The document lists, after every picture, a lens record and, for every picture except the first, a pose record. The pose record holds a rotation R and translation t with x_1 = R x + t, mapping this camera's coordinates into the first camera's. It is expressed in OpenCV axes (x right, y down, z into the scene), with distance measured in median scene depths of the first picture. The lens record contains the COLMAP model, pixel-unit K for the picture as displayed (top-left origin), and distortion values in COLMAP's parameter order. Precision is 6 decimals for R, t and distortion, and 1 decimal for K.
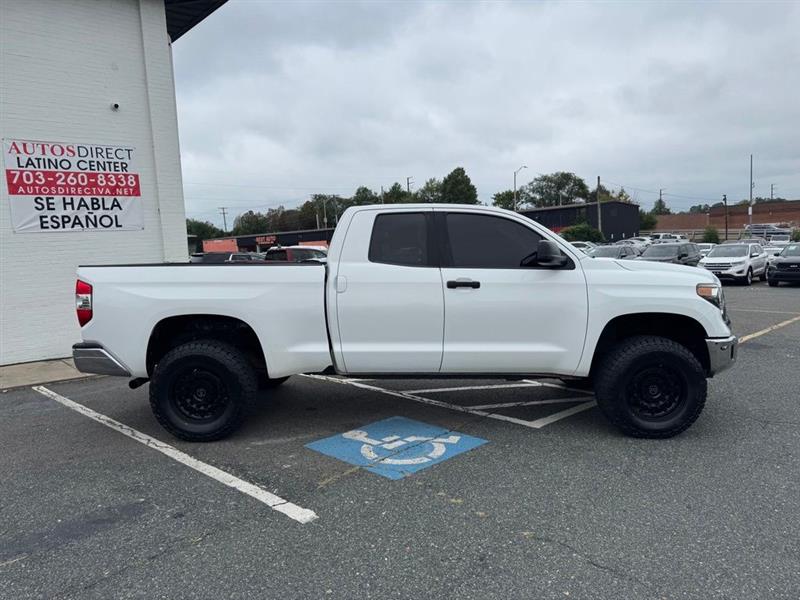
lens RADIAL K [[550.8, 0, 400.8], [0, 550.8, 340.0], [0, 0, 1]] dist [-0.024603, -0.001166]
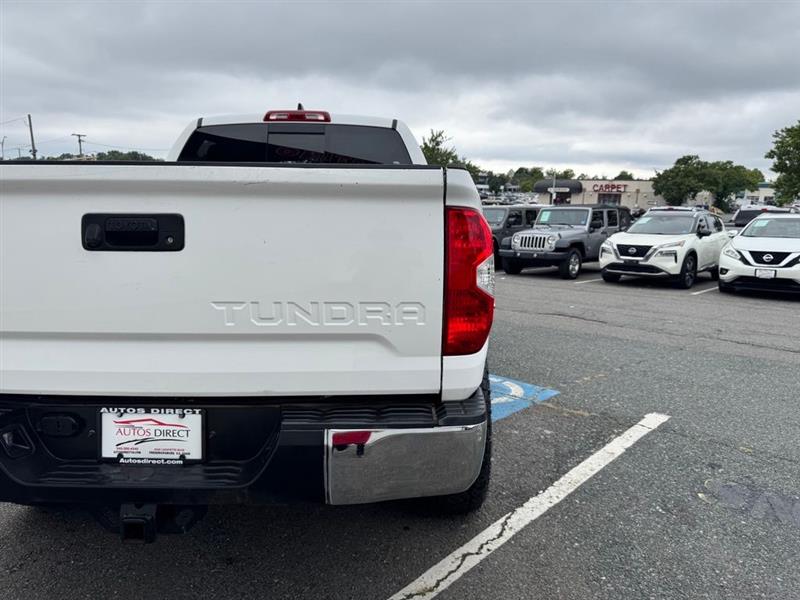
lens RADIAL K [[564.4, 0, 402.0], [0, 564.4, 305.3], [0, 0, 1]] dist [0.043603, -0.056393]
pose [[0.002447, -0.135474, 0.990778, -0.914655], [0.141444, 0.980867, 0.133769, -0.103409], [-0.989943, 0.139812, 0.021563, 1.008519]]
